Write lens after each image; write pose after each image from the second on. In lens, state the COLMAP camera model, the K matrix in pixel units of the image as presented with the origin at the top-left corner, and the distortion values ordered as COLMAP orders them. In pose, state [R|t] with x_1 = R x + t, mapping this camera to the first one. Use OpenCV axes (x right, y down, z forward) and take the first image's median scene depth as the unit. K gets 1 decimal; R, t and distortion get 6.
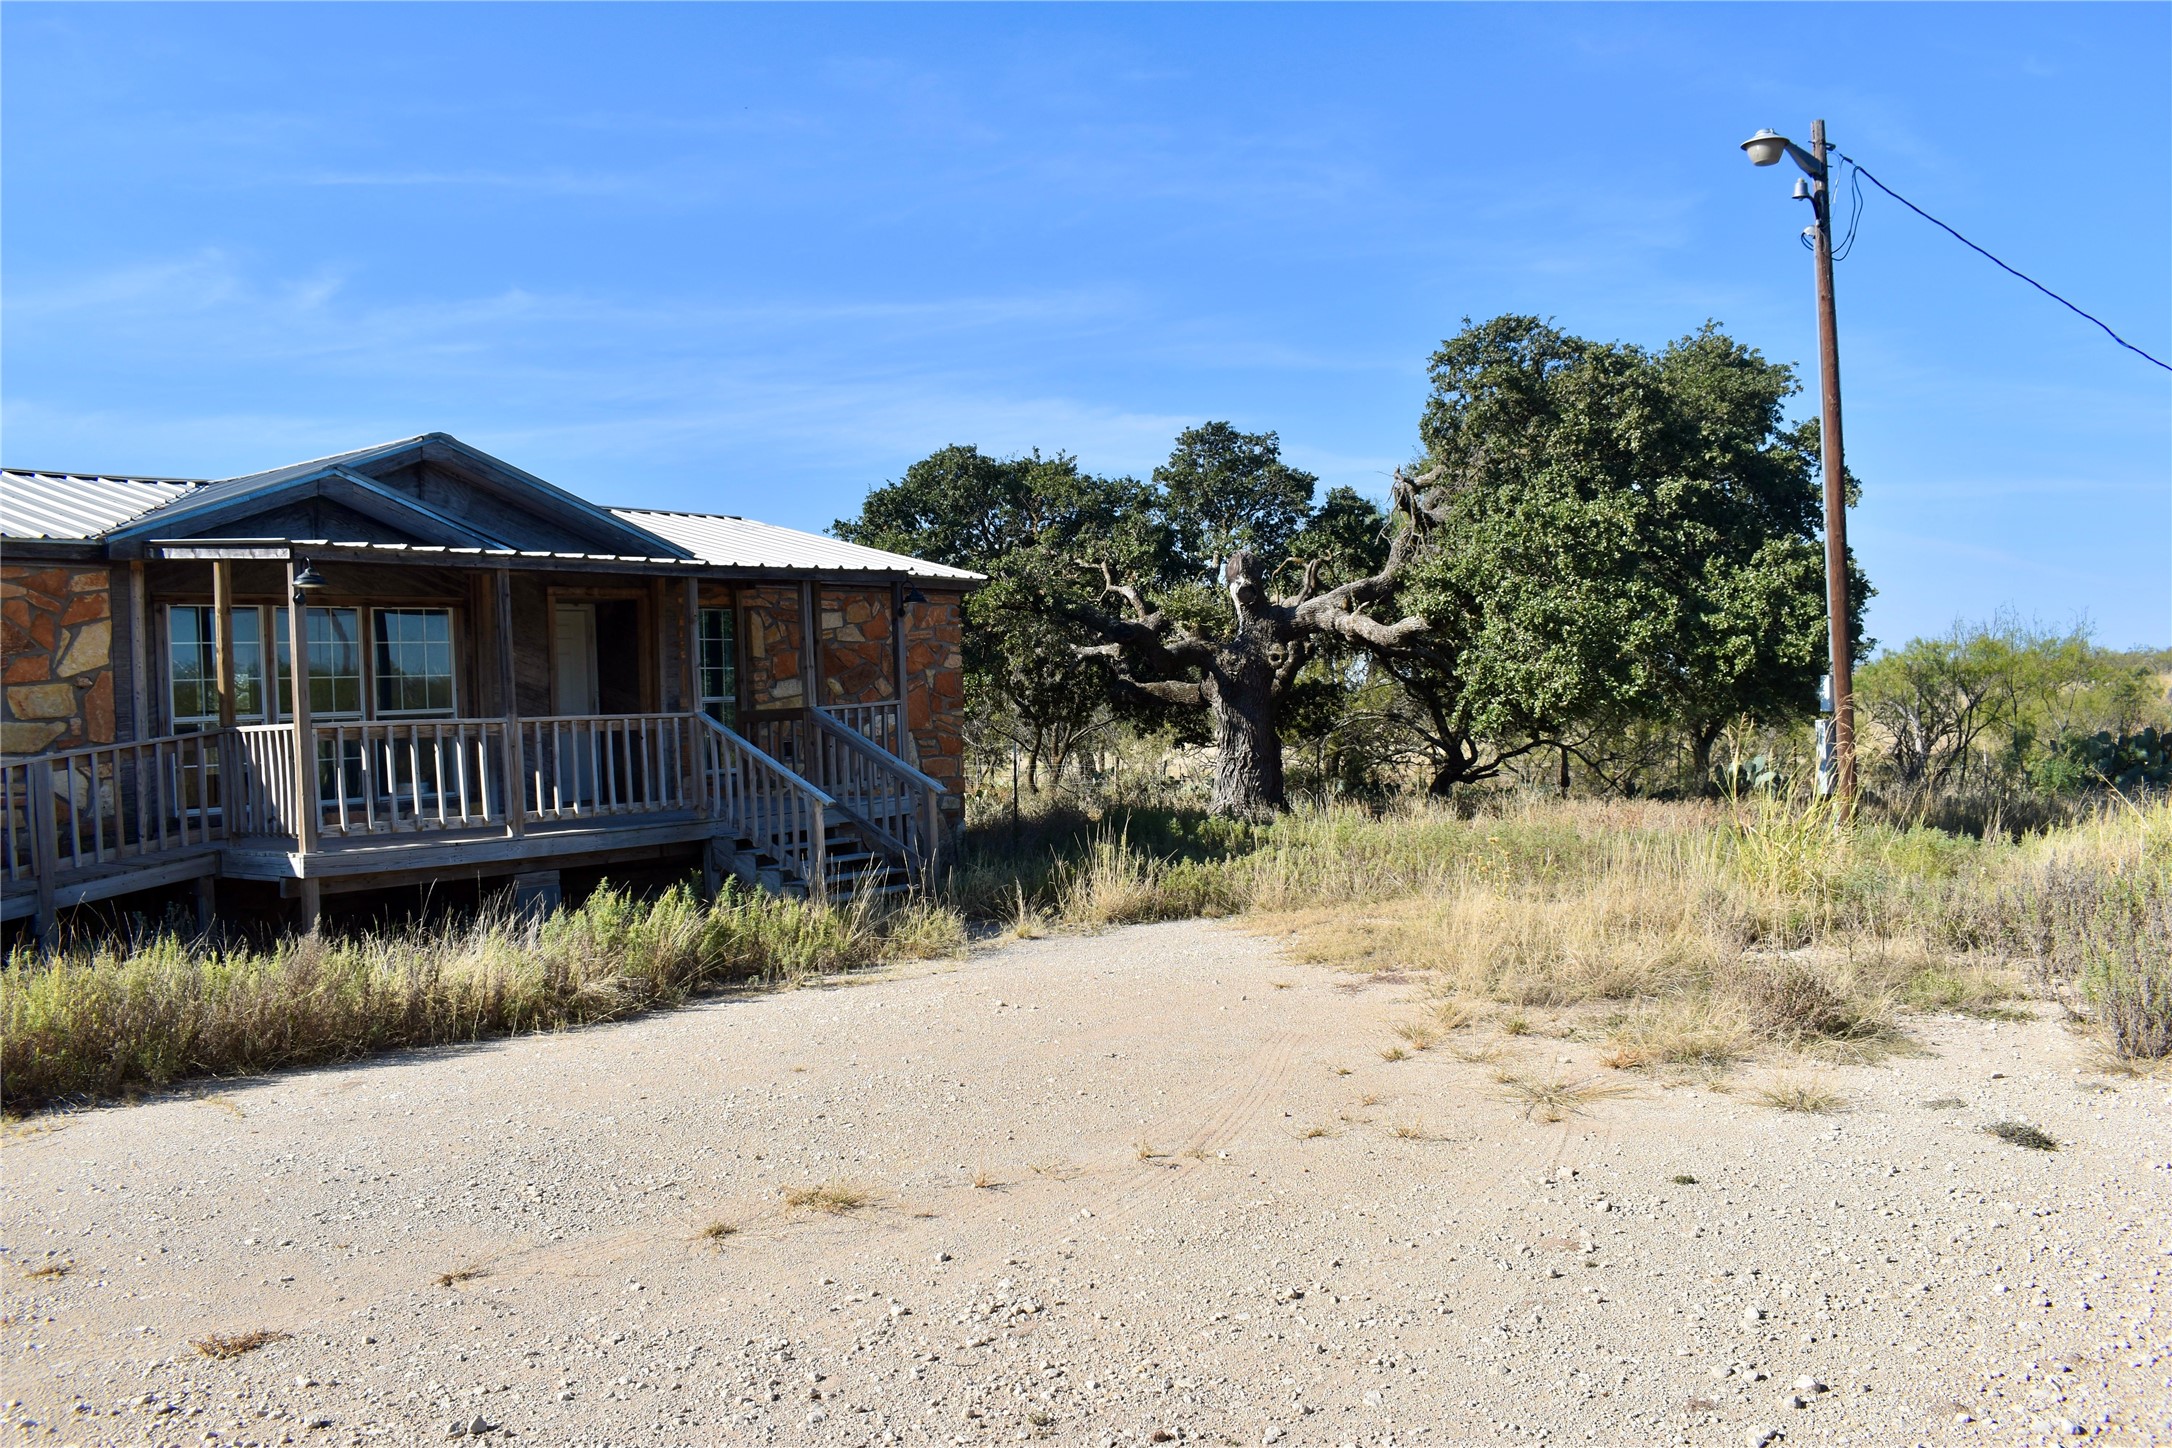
lens RADIAL K [[1813.1, 0, 1086.0], [0, 1813.1, 724.0], [0, 0, 1]] dist [-0.072373, 0.006508]
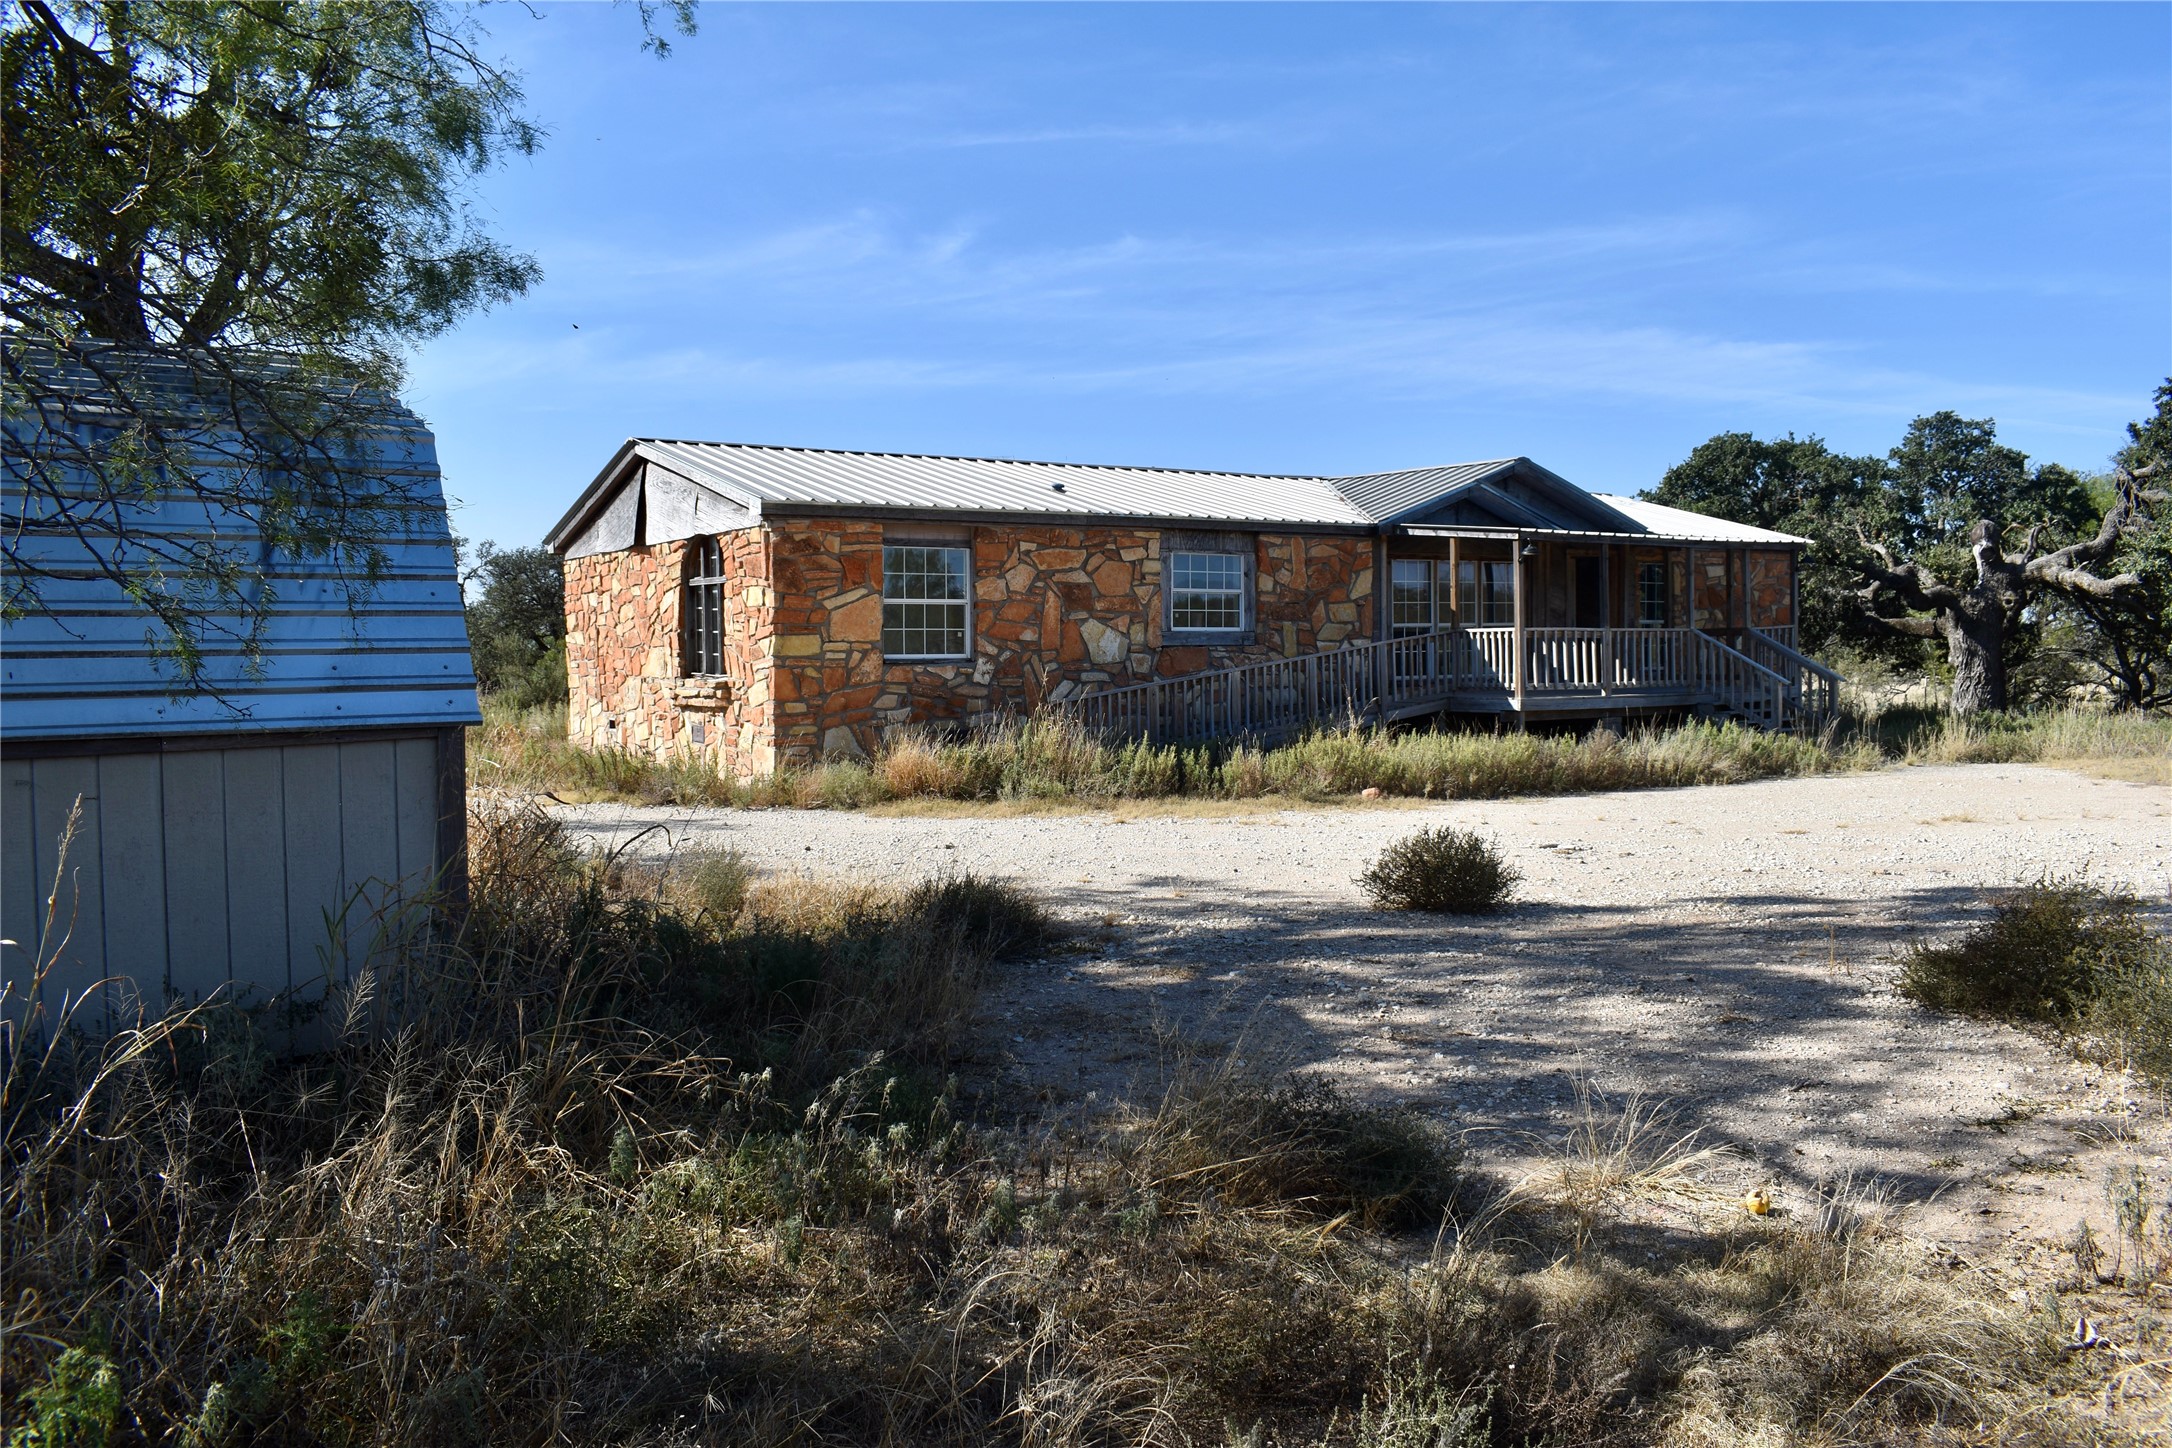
lens RADIAL K [[1813.1, 0, 1086.0], [0, 1813.1, 724.0], [0, 0, 1]] dist [-0.072373, 0.006508]
pose [[0.953306, 0.038705, -0.299517, -0.145672], [-0.027010, 0.998706, 0.043088, 0.014852], [0.300797, -0.032986, 0.953117, -0.447691]]
